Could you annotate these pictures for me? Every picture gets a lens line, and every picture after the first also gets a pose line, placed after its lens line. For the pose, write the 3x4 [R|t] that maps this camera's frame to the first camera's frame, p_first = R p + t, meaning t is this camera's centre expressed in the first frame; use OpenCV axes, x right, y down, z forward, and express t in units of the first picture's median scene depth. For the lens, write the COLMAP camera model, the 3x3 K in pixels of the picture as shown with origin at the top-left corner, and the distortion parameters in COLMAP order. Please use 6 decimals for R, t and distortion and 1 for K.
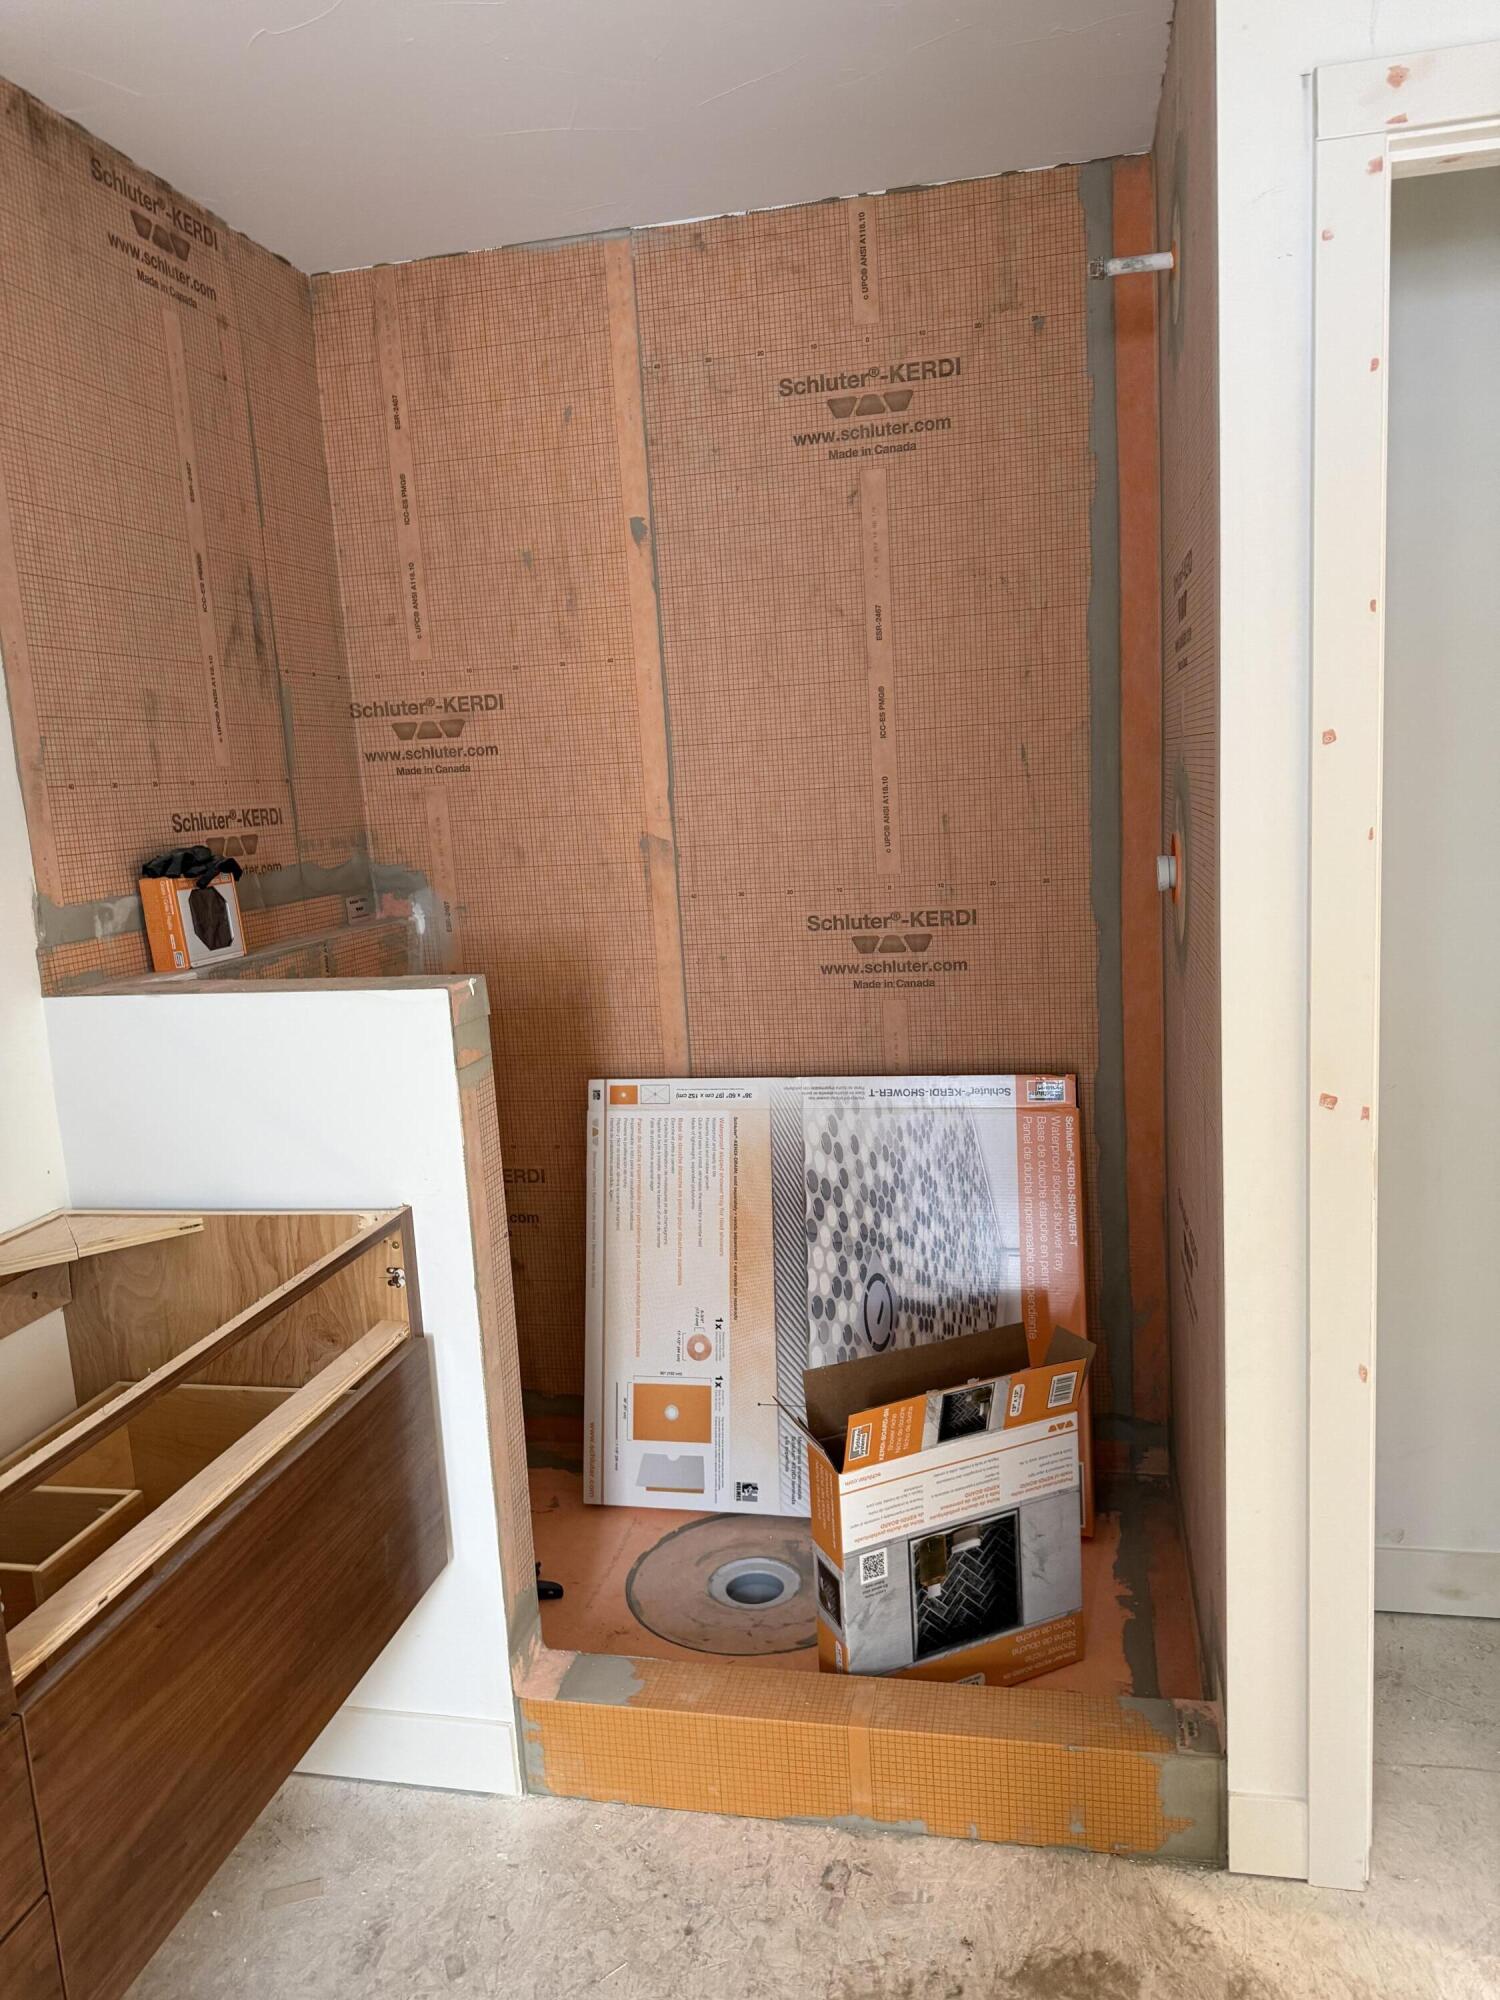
lens RADIAL K [[1405.9, 0, 750.0], [0, 1405.9, 1000.0], [0, 0, 1]] dist [0.087694, -0.102026]
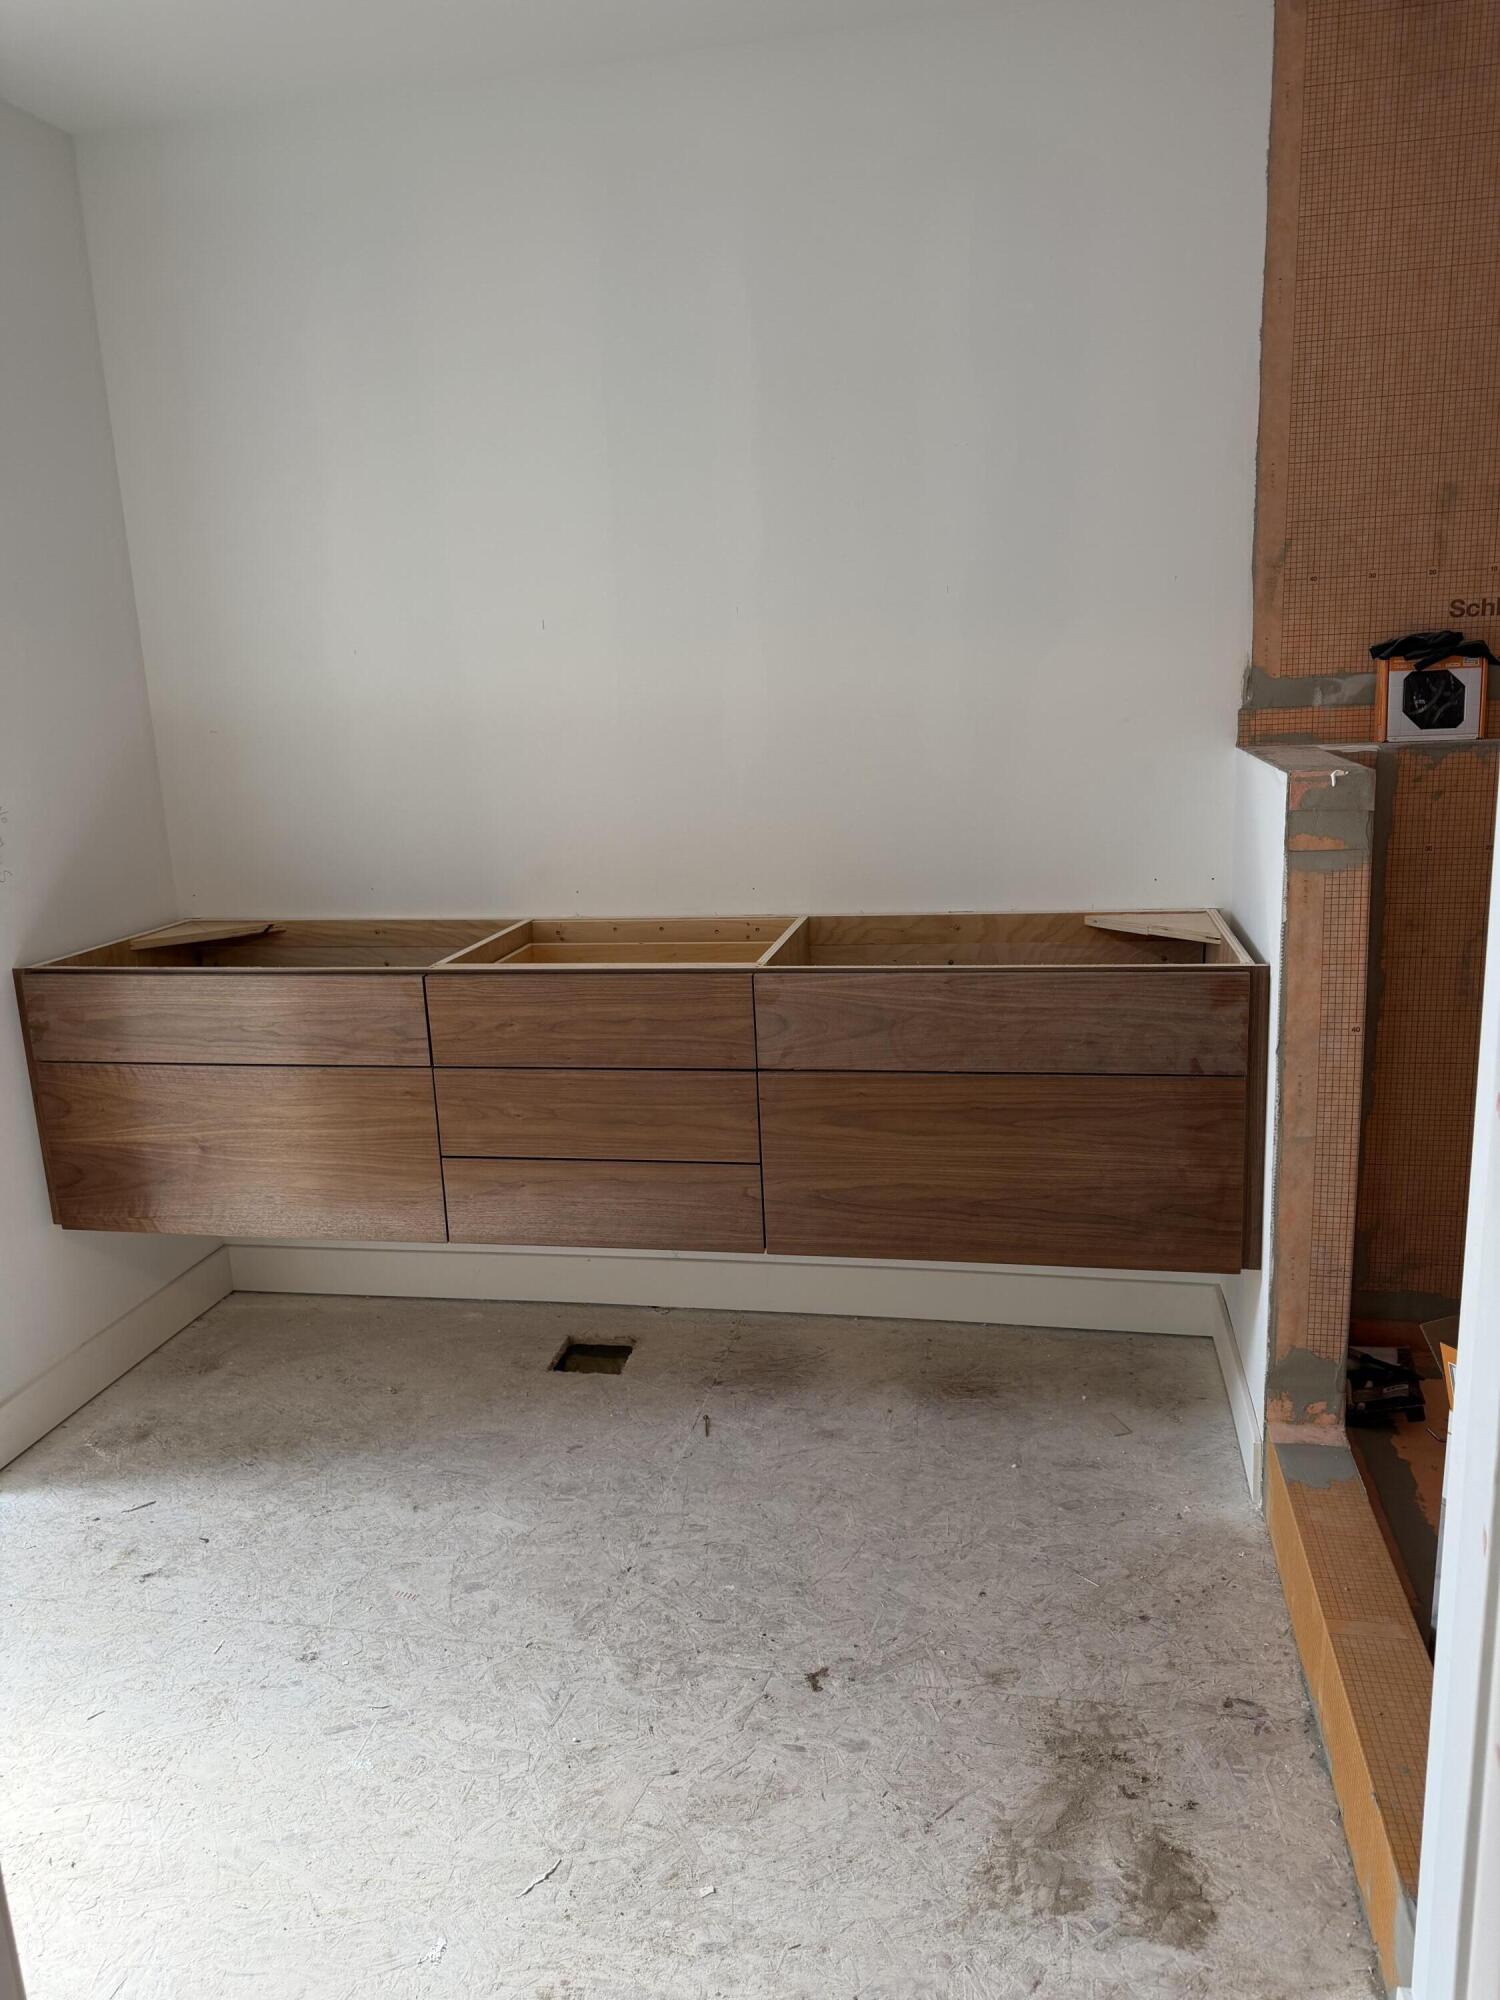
lens RADIAL K [[1423.2, 0, 750.0], [0, 1423.2, 1000.0], [0, 0, 1]] dist [-0.003180, -0.002805]
pose [[0.011515, 0.280571, -0.959764, 0.806074], [-0.114551, 0.953879, 0.277476, -0.090166], [0.993351, 0.106747, 0.043124, 0.519664]]
